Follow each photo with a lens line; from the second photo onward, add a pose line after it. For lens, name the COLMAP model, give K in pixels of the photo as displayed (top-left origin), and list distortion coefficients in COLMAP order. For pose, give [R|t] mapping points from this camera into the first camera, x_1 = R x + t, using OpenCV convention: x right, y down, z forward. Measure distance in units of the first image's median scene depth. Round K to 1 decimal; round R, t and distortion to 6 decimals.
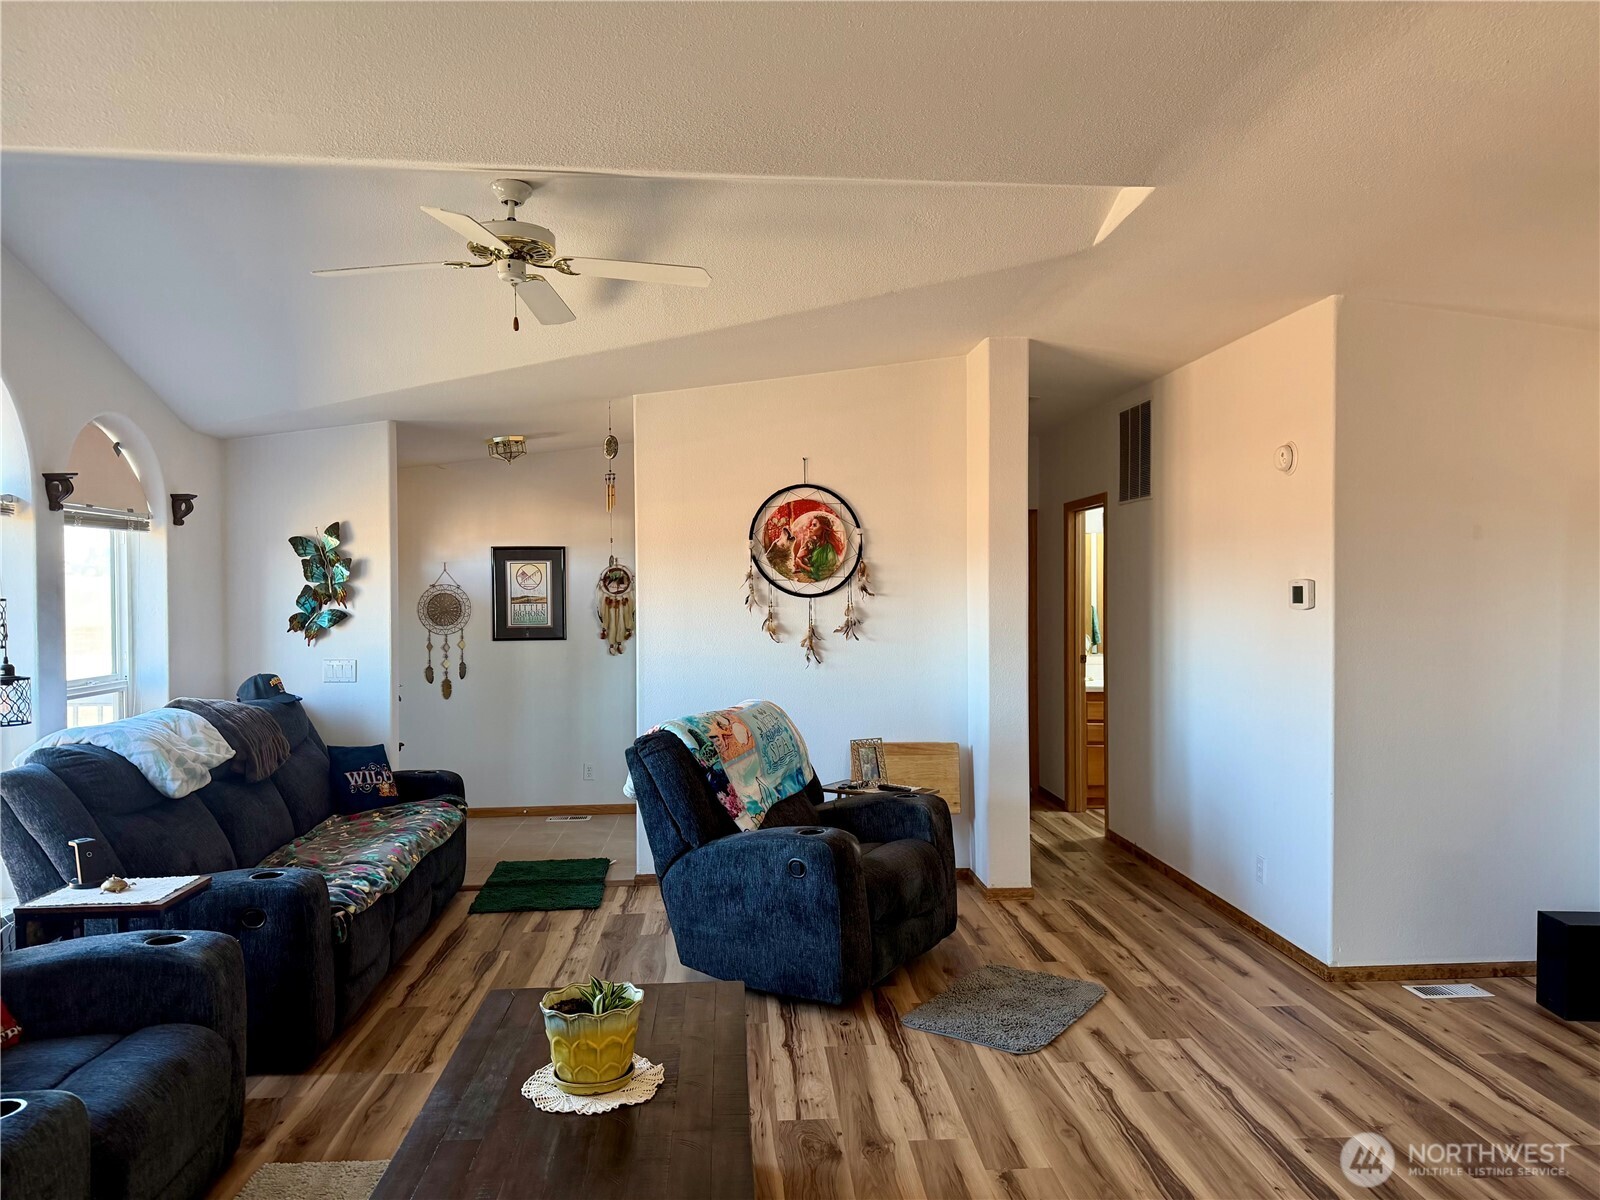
lens RADIAL K [[1148.3, 0, 800.0], [0, 1148.3, 600.0], [0, 0, 1]] dist [0.157262, -0.187235]
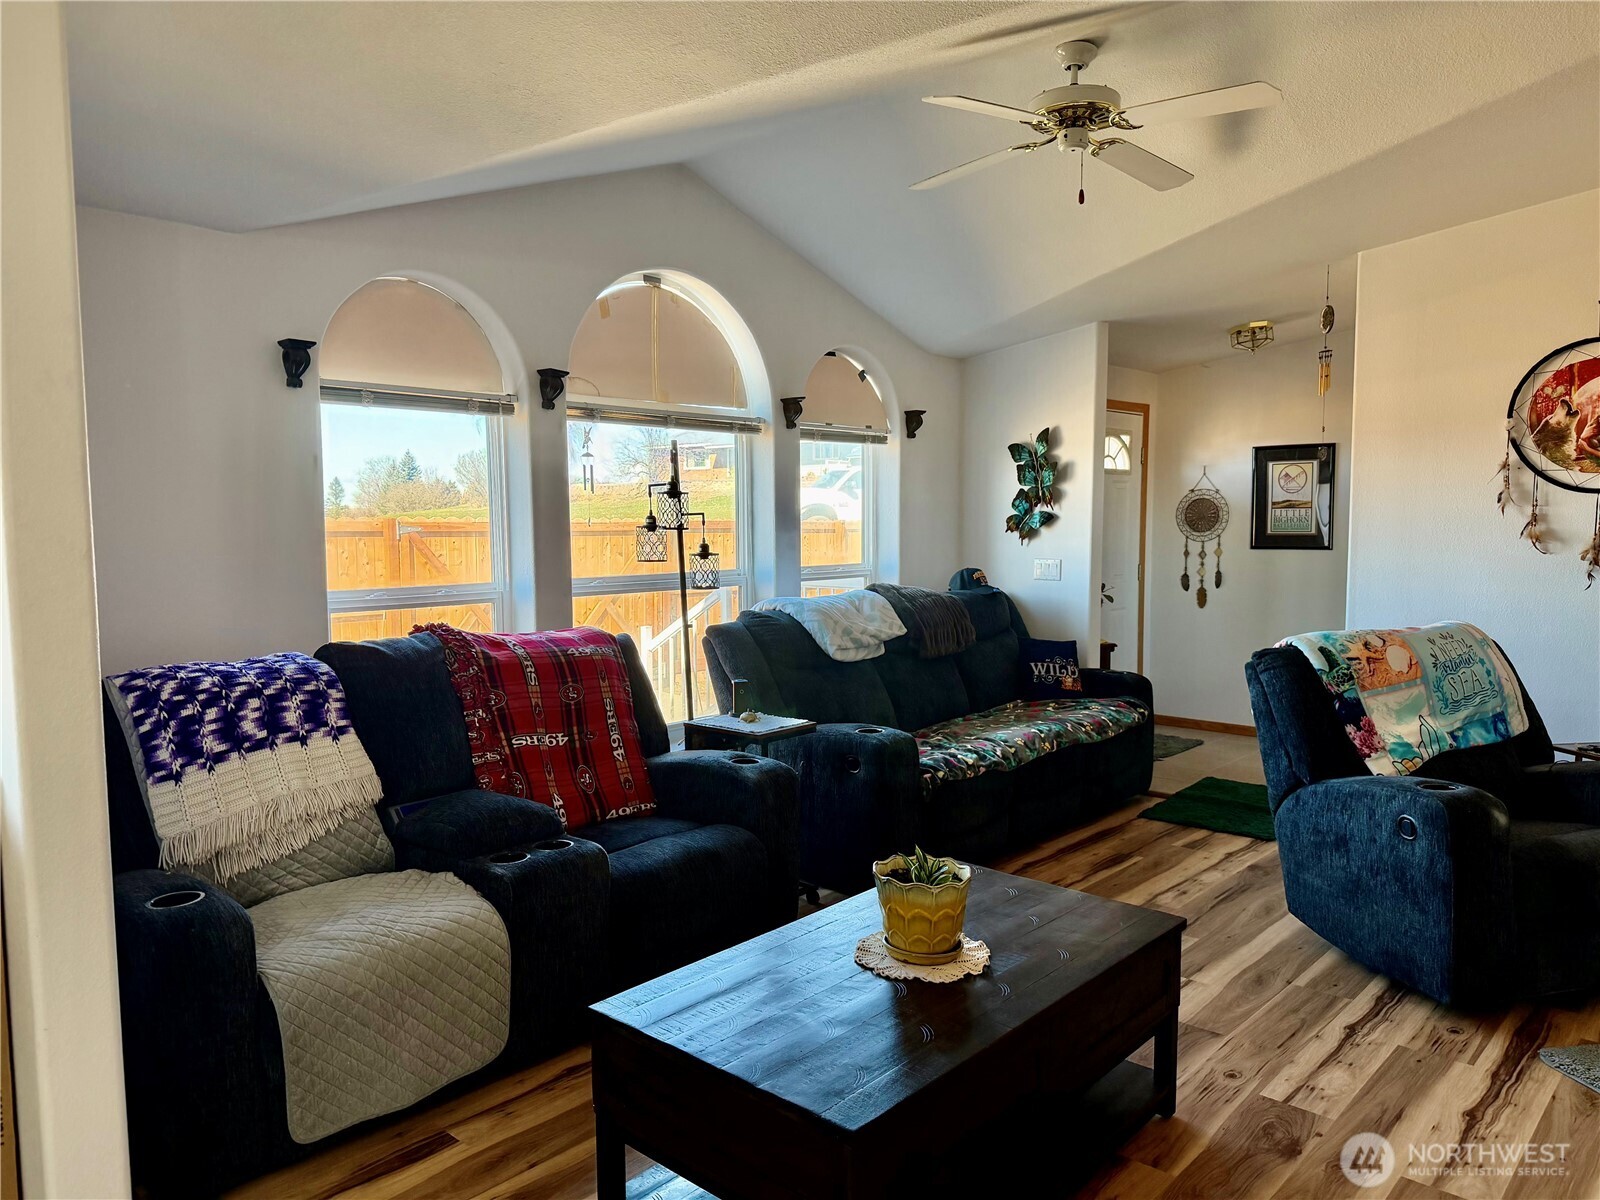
lens RADIAL K [[1148.3, 0, 800.0], [0, 1148.3, 600.0], [0, 0, 1]] dist [0.157262, -0.187235]
pose [[0.699010, 0.053651, -0.713096, 0.221315], [-0.005718, 0.997569, 0.069449, 0.018356], [0.715089, -0.044468, 0.697618, 0.117071]]
